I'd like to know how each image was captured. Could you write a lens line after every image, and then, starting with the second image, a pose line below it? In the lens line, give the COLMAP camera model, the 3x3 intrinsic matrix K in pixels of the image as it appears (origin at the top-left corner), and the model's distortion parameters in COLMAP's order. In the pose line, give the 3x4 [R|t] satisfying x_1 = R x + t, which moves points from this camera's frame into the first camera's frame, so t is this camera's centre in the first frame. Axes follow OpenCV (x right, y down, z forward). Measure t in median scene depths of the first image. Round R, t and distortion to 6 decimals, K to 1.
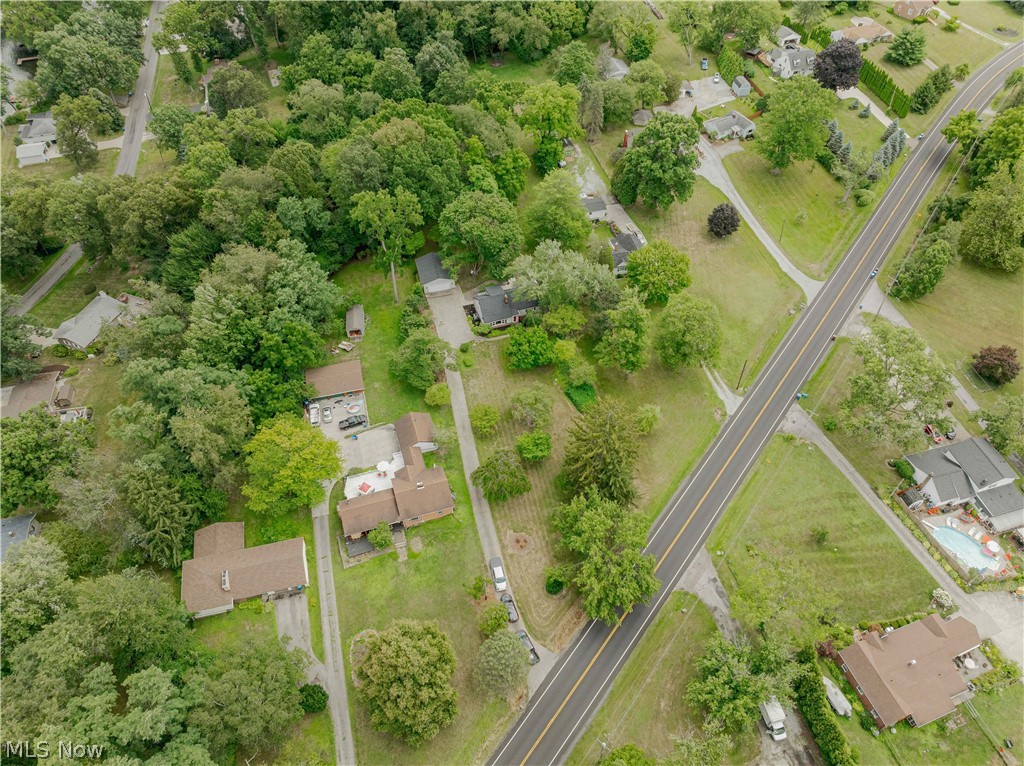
lens RADIAL K [[720.3, 0, 511.9], [0, 720.3, 382.4], [0, 0, 1]] dist [-0.002399, -0.000268]
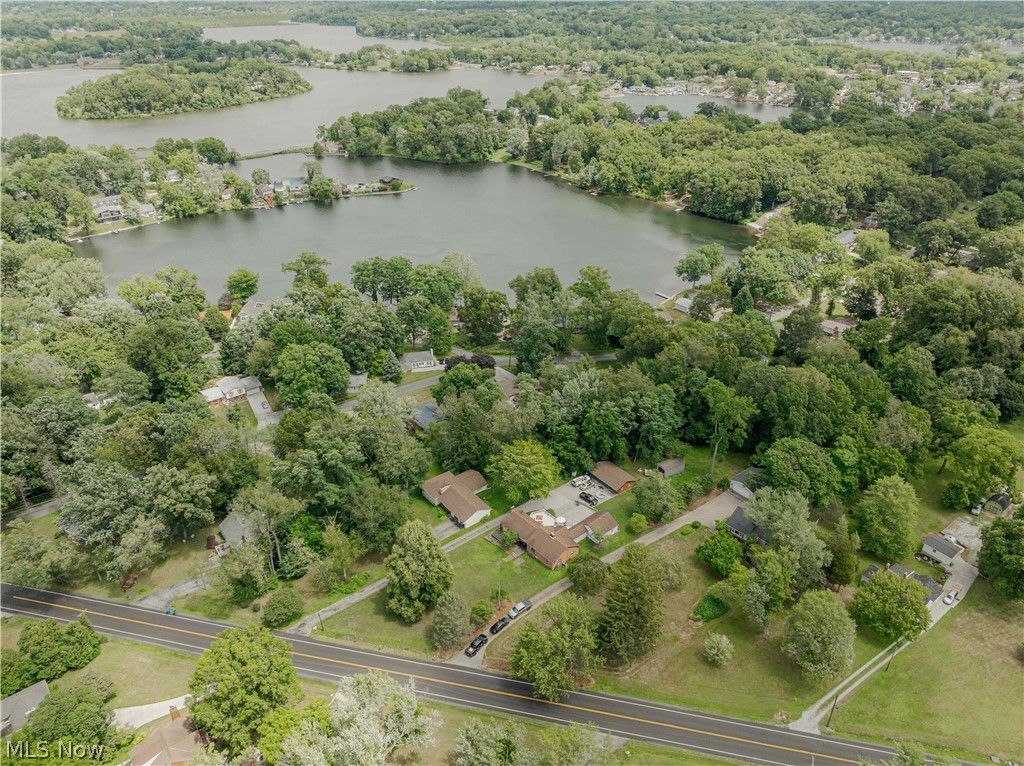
lens RADIAL K [[720.3, 0, 511.8], [0, 720.3, 383.4], [0, 0, 1]] dist [-0.002399, -0.000268]
pose [[0.405597, 0.462707, -0.788285, 0.685683], [-0.698144, 0.713474, 0.059578, -0.078621], [0.589988, 0.526173, 0.612419, -0.027883]]
